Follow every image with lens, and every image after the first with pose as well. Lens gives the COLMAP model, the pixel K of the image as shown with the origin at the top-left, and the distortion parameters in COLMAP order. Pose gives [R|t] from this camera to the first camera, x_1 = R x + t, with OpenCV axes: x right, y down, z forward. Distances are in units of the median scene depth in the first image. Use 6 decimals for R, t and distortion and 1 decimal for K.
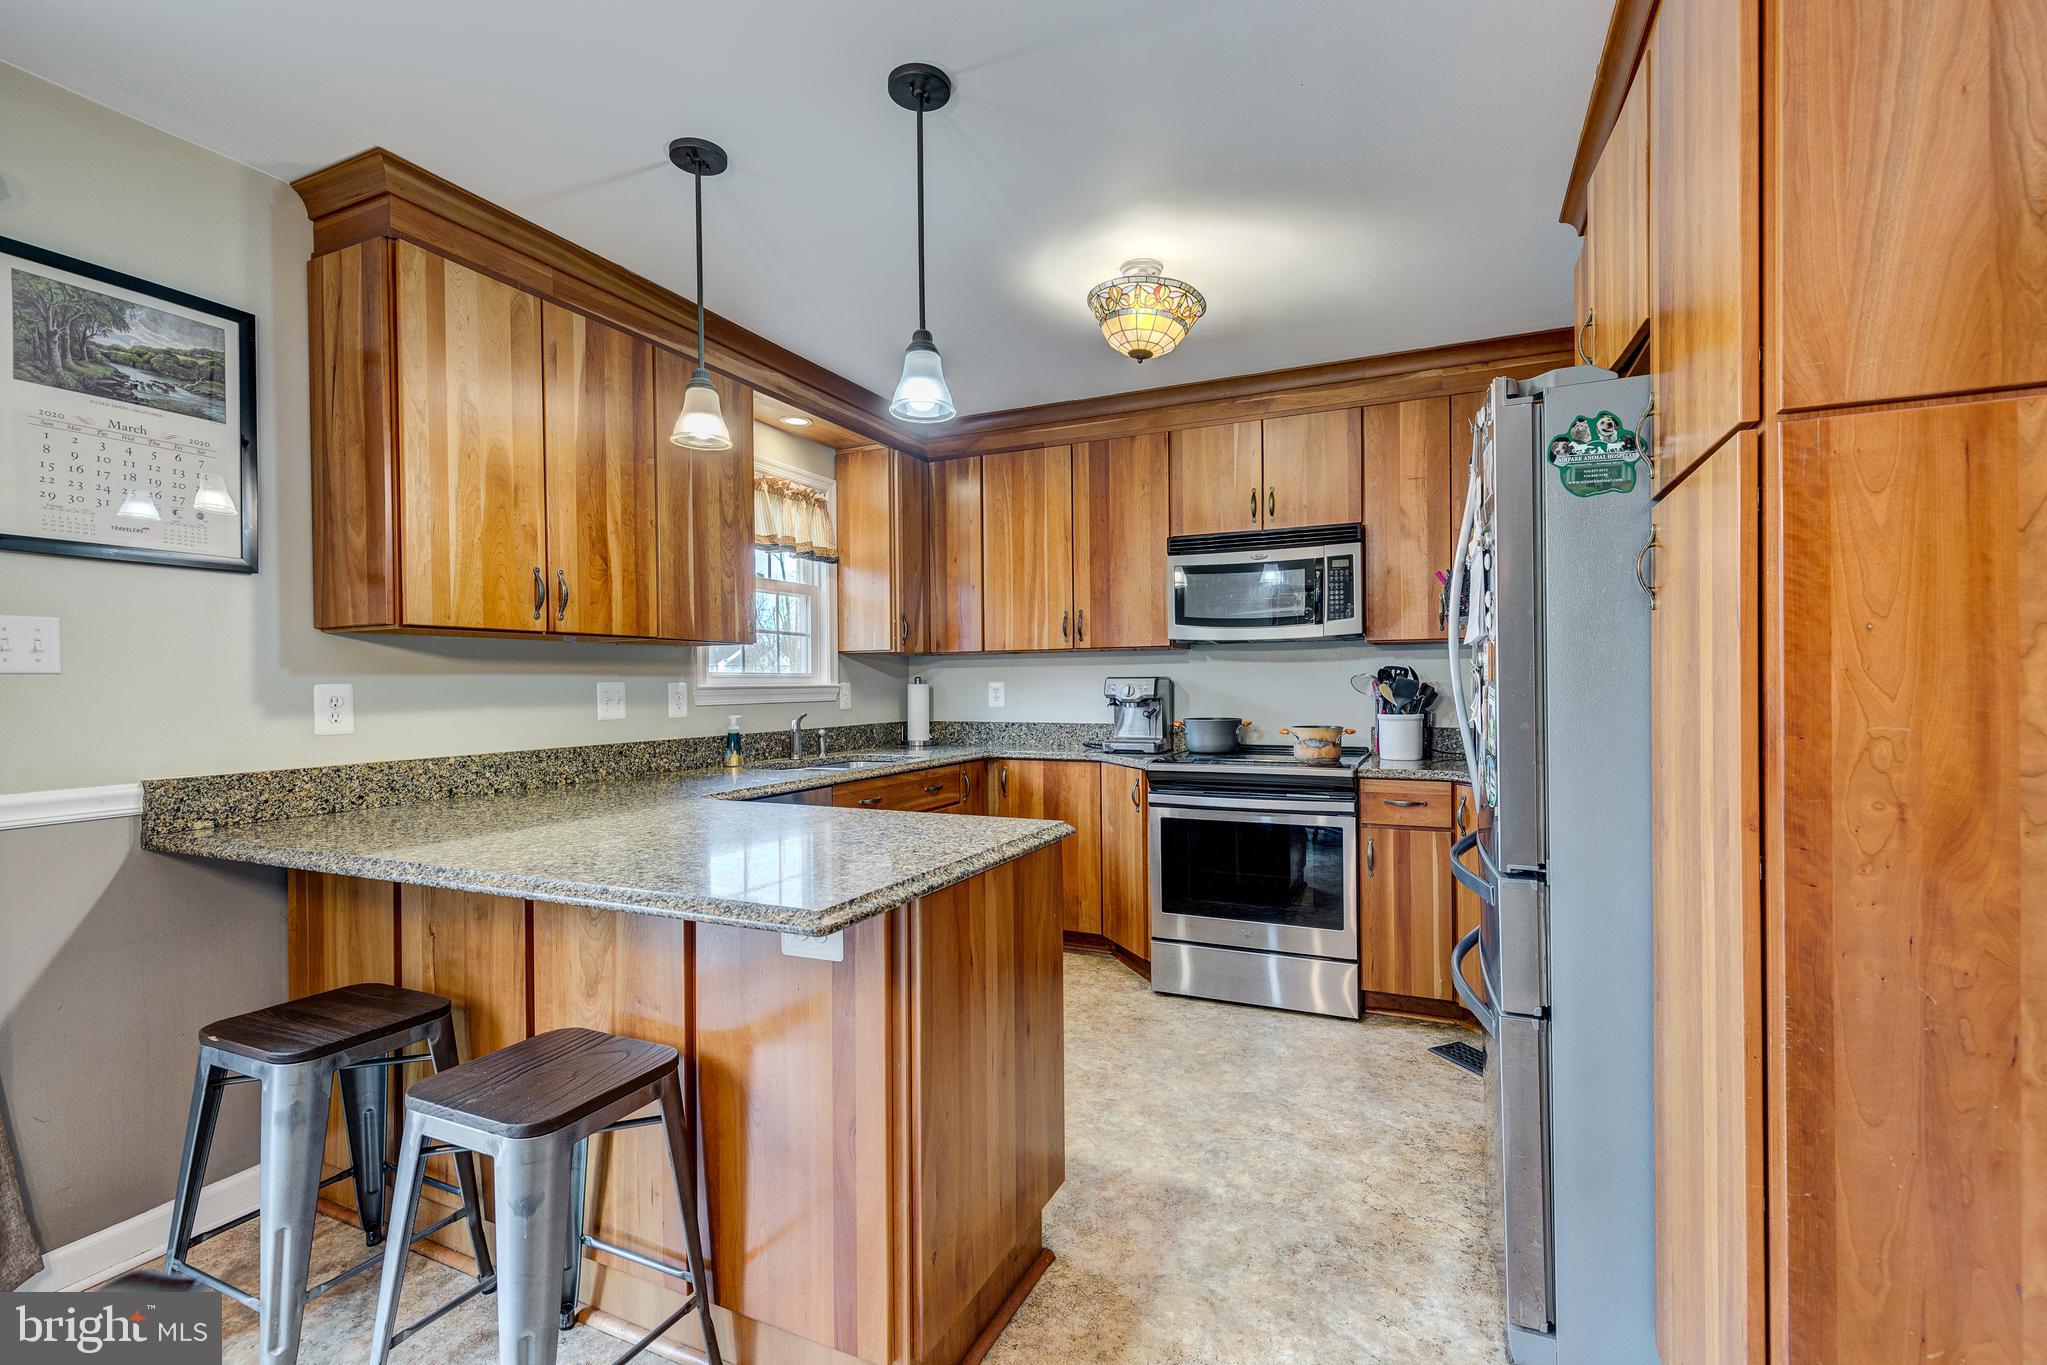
lens RADIAL K [[921.0, 0, 1026.1], [0, 921.0, 687.8], [0, 0, 1]] dist [0.009222, -0.000873]
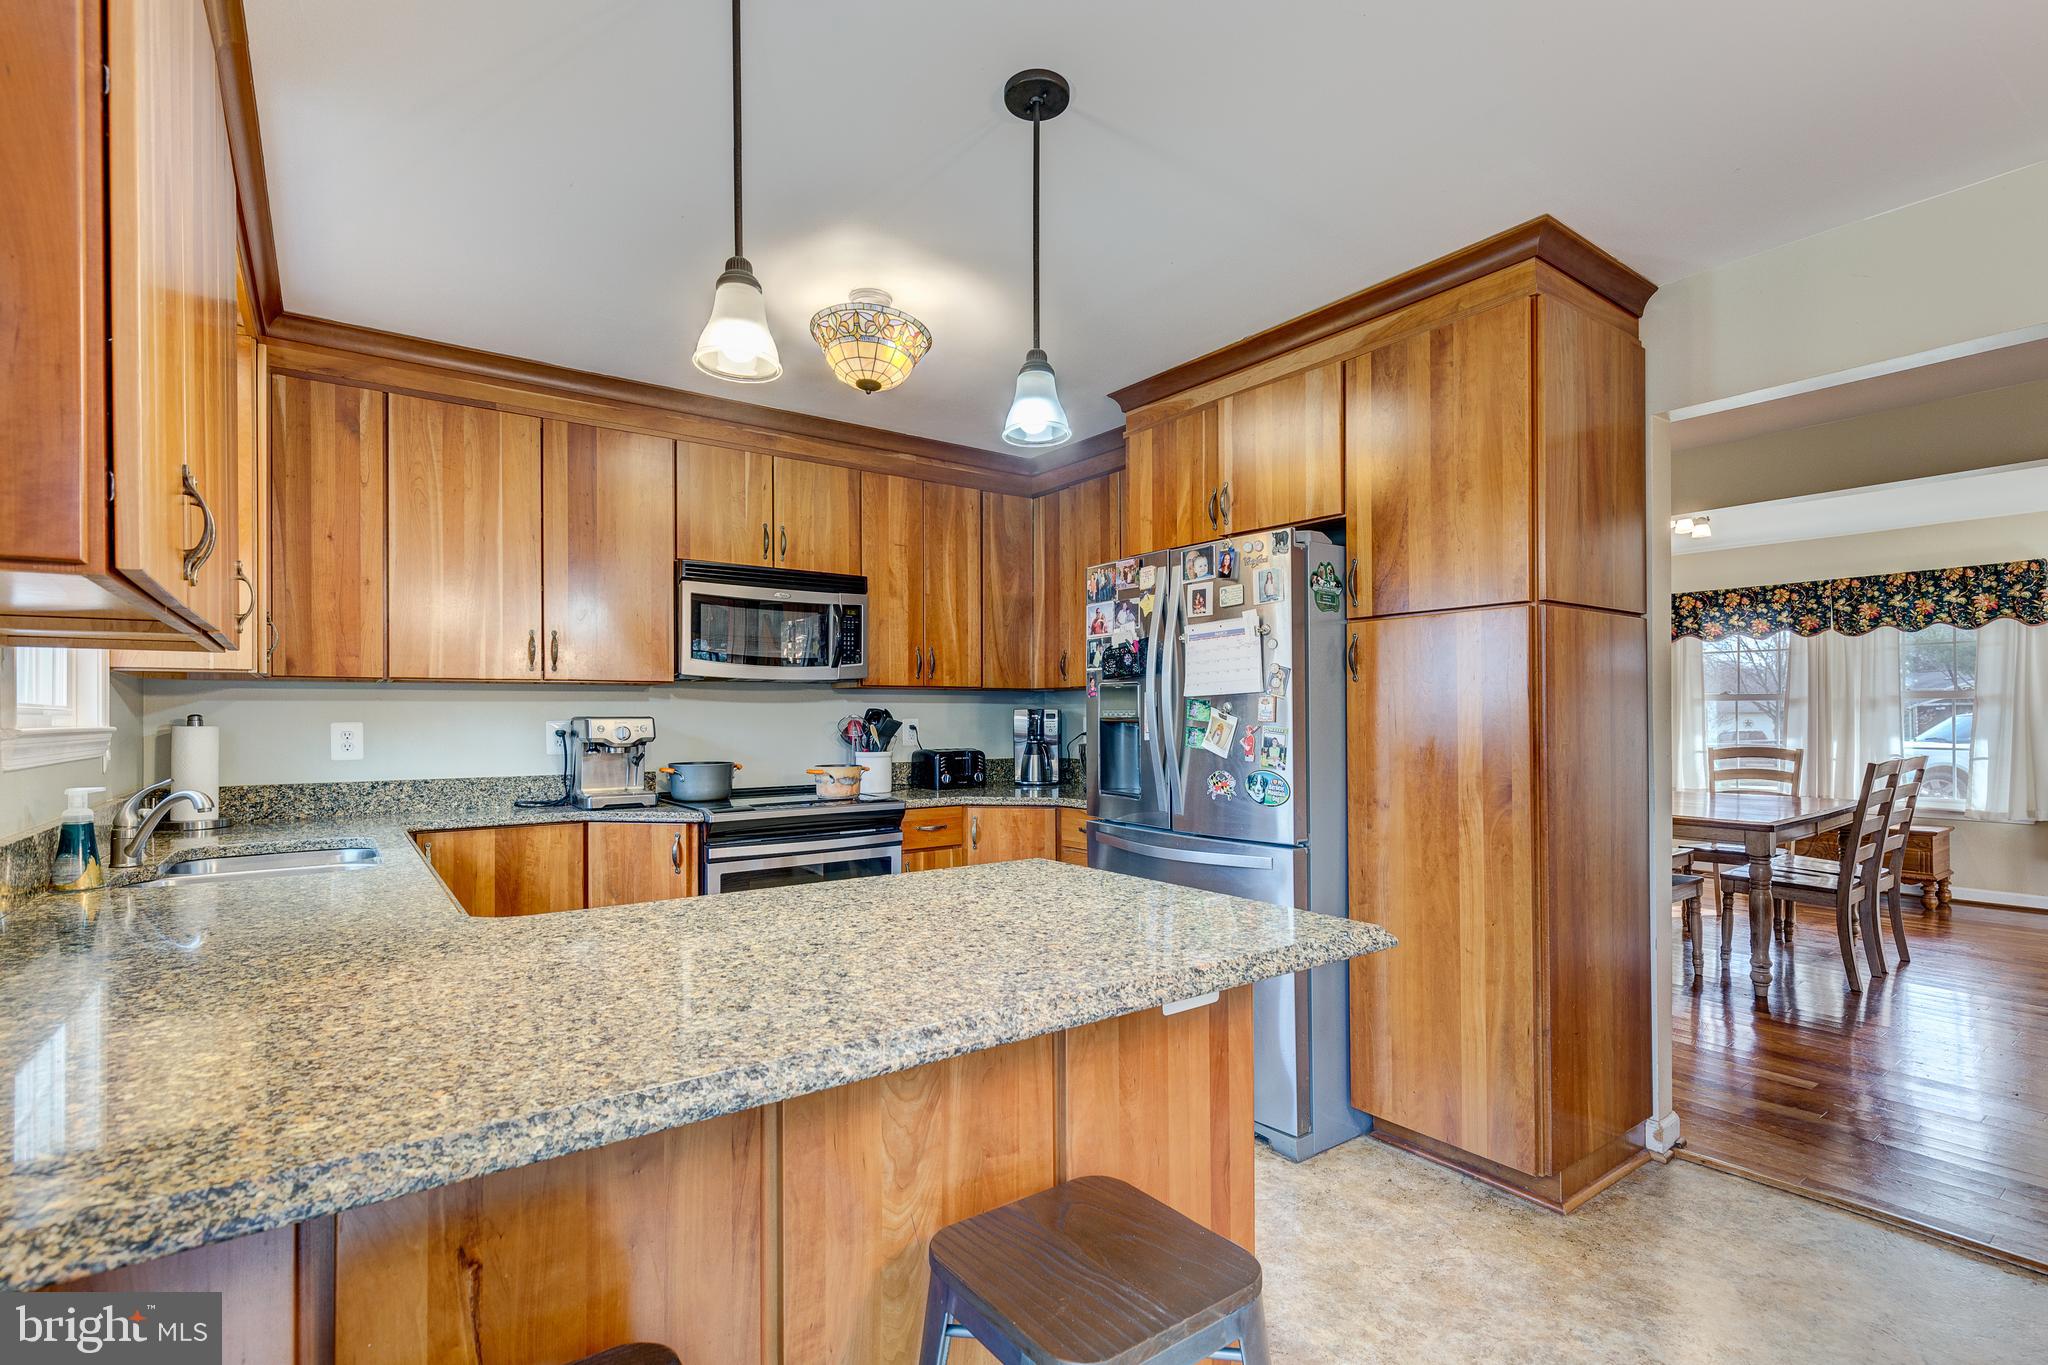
lens RADIAL K [[940.1, 0, 1027.6], [0, 940.1, 718.2], [0, 0, 1]] dist [0.001824, 0.000129]
pose [[0.480445, 0.006563, 0.877000, -0.501086], [0.006878, 0.999913, -0.011250, 0.001661], [-0.876998, 0.011437, 0.480358, 0.289941]]
